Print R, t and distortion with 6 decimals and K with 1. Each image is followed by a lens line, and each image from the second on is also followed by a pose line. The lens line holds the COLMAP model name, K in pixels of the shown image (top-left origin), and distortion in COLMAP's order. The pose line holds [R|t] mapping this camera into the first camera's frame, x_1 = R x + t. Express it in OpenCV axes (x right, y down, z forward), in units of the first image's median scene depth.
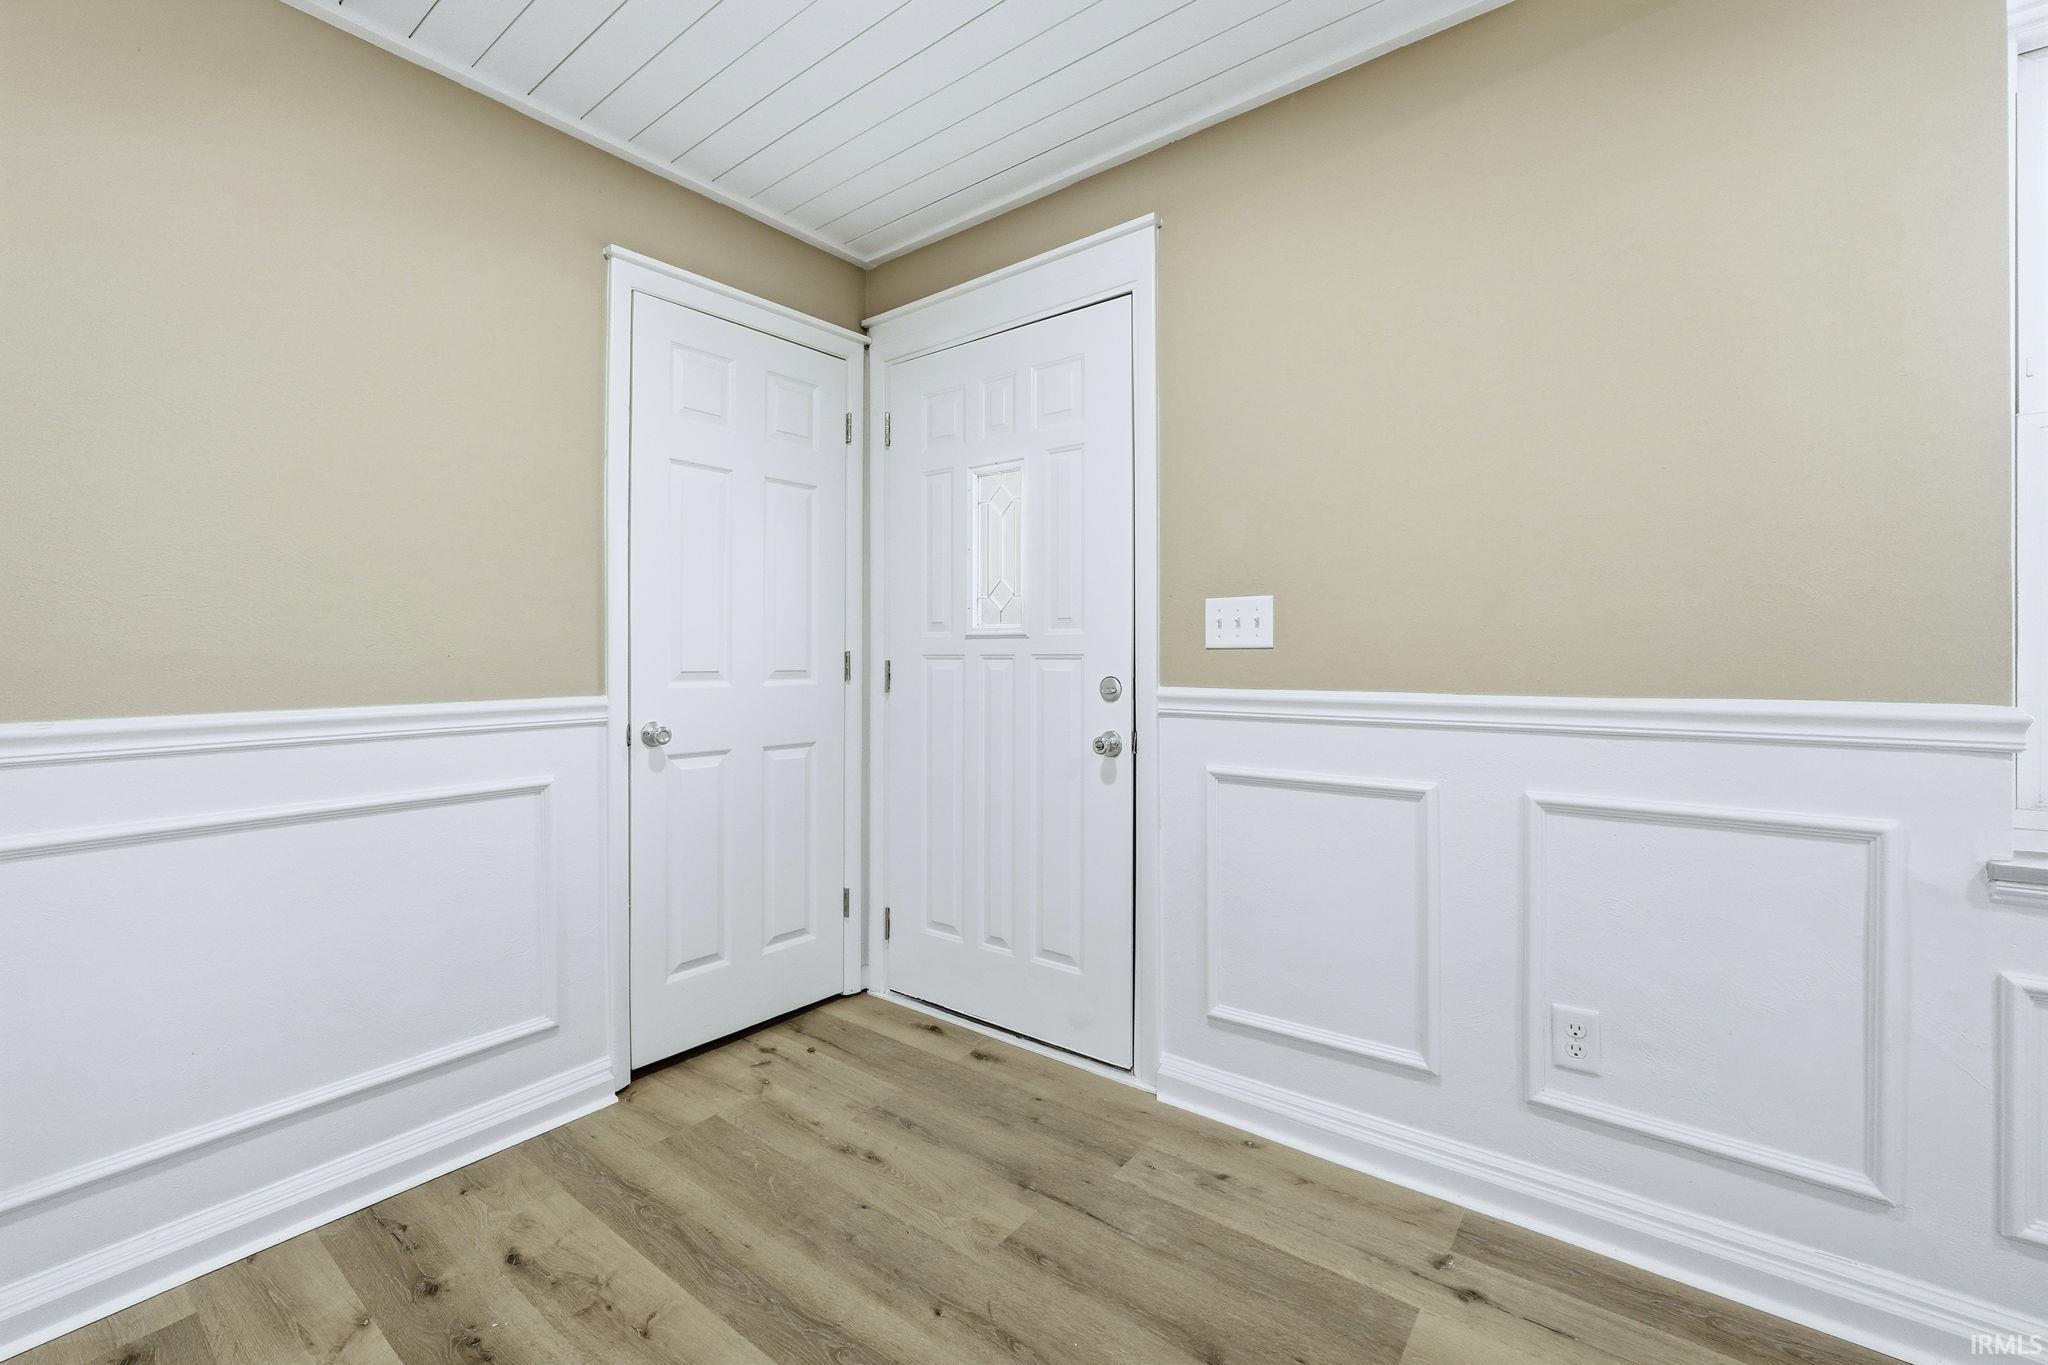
lens RADIAL K [[867.5, 0, 1004.8], [0, 867.5, 660.9], [0, 0, 1]] dist [-0.003299, -0.000389]
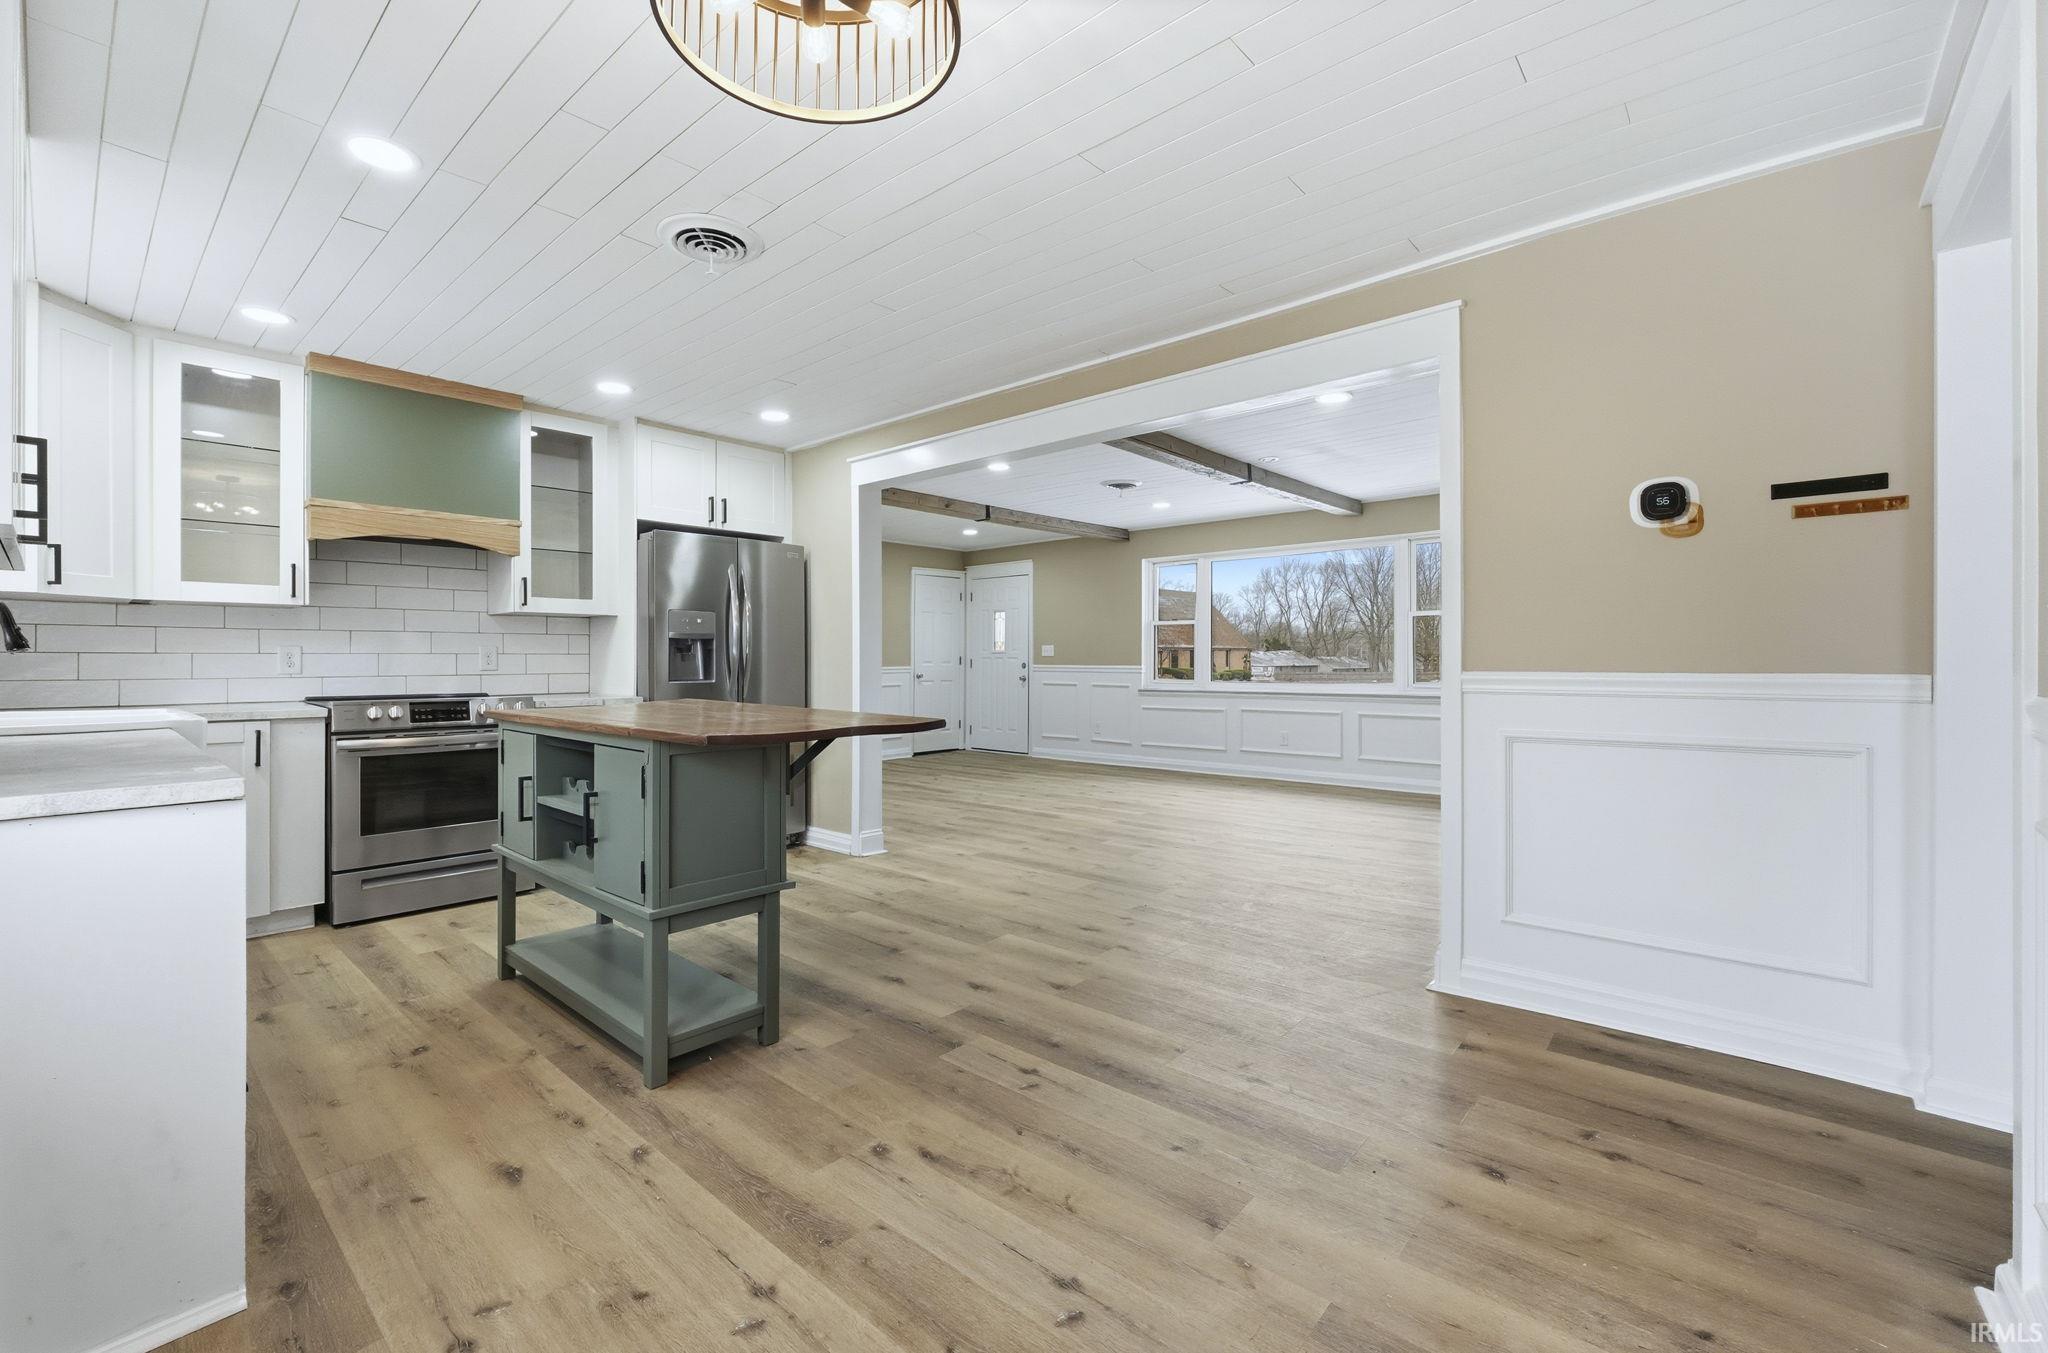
lens RADIAL K [[866.3, 0, 1016.0], [0, 866.3, 661.0], [0, 0, 1]] dist [-0.018127, -0.000102]
pose [[0.998571, 0.003684, -0.053315, 0.323397], [-0.003601, 0.999992, 0.001650, 0.002766], [0.053321, -0.001455, 0.998576, -3.420236]]
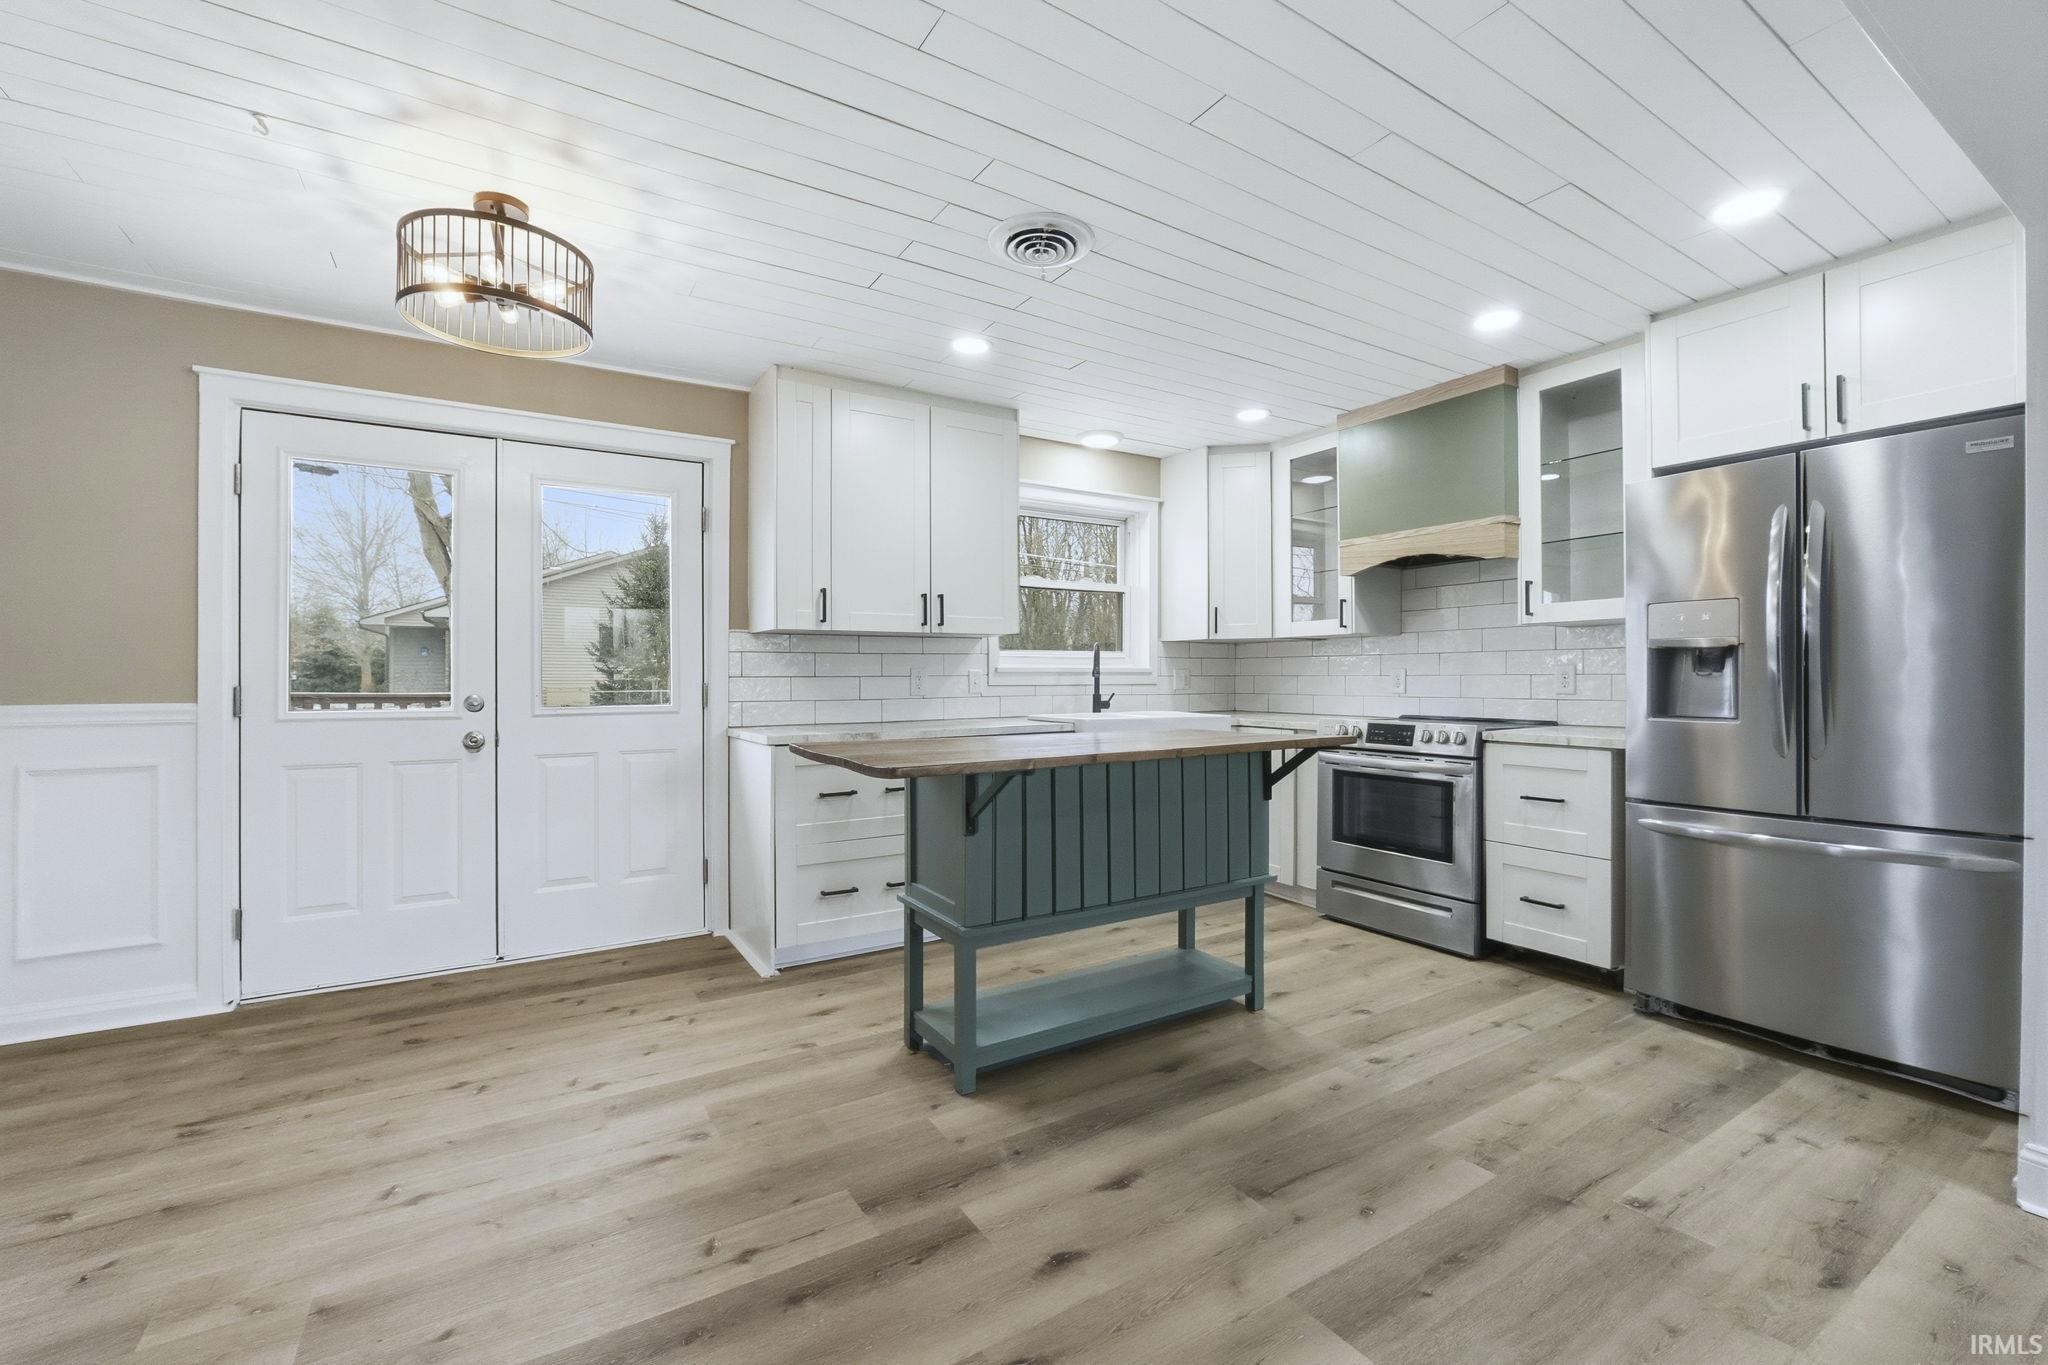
lens RADIAL K [[852.5, 0, 1018.7], [0, 852.5, 675.5], [0, 0, 1]] dist [-0.022340, 0.005898]
pose [[-0.341472, 0.001672, -0.939890, 0.910861], [0.000157, 0.999999, 0.001721, -0.008934], [0.939892, 0.000440, -0.341472, -1.865226]]
